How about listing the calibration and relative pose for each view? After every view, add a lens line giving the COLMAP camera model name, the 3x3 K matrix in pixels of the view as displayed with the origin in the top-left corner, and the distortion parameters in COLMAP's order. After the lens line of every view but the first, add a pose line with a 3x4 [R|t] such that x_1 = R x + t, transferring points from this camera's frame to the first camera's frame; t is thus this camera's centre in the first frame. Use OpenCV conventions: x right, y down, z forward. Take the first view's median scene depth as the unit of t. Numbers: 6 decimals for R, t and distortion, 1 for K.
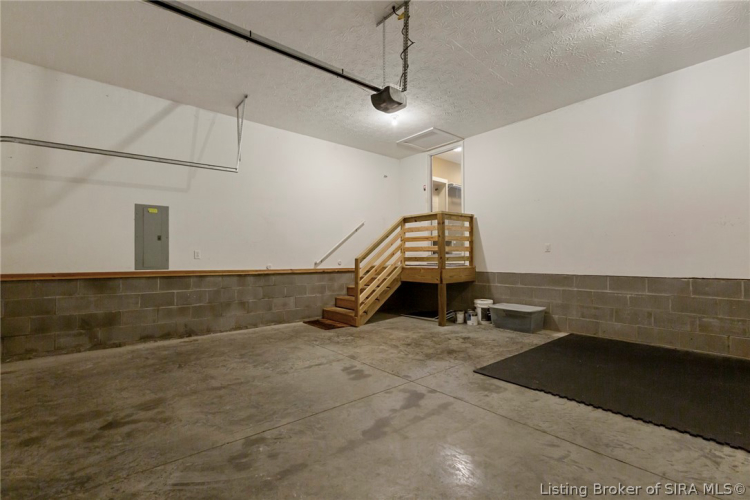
lens RADIAL K [[336.8, 0, 376.4], [0, 336.8, 248.5], [0, 0, 1]] dist [-0.001963, -0.000538]
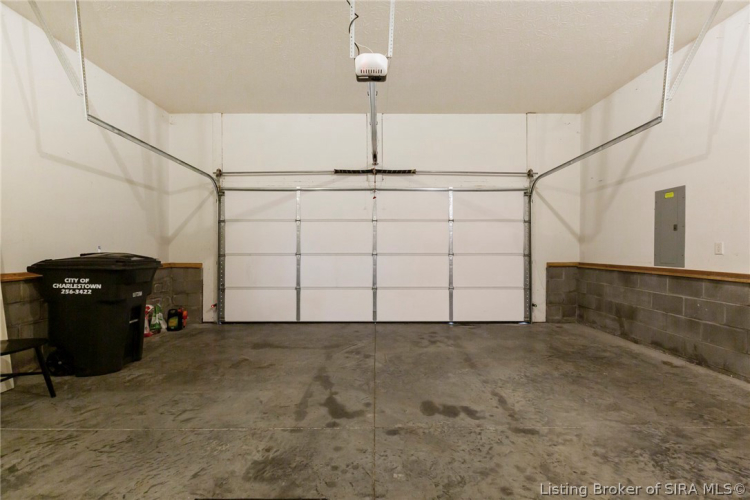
lens RADIAL K [[336.8, 0, 376.4], [0, 336.8, 248.5], [0, 0, 1]] dist [-0.001963, -0.000538]
pose [[-0.640342, -0.000972, -0.768089, 0.500383], [0.021047, 0.999601, -0.018811, 0.021592], [0.767802, -0.028212, -0.640066, 1.131804]]
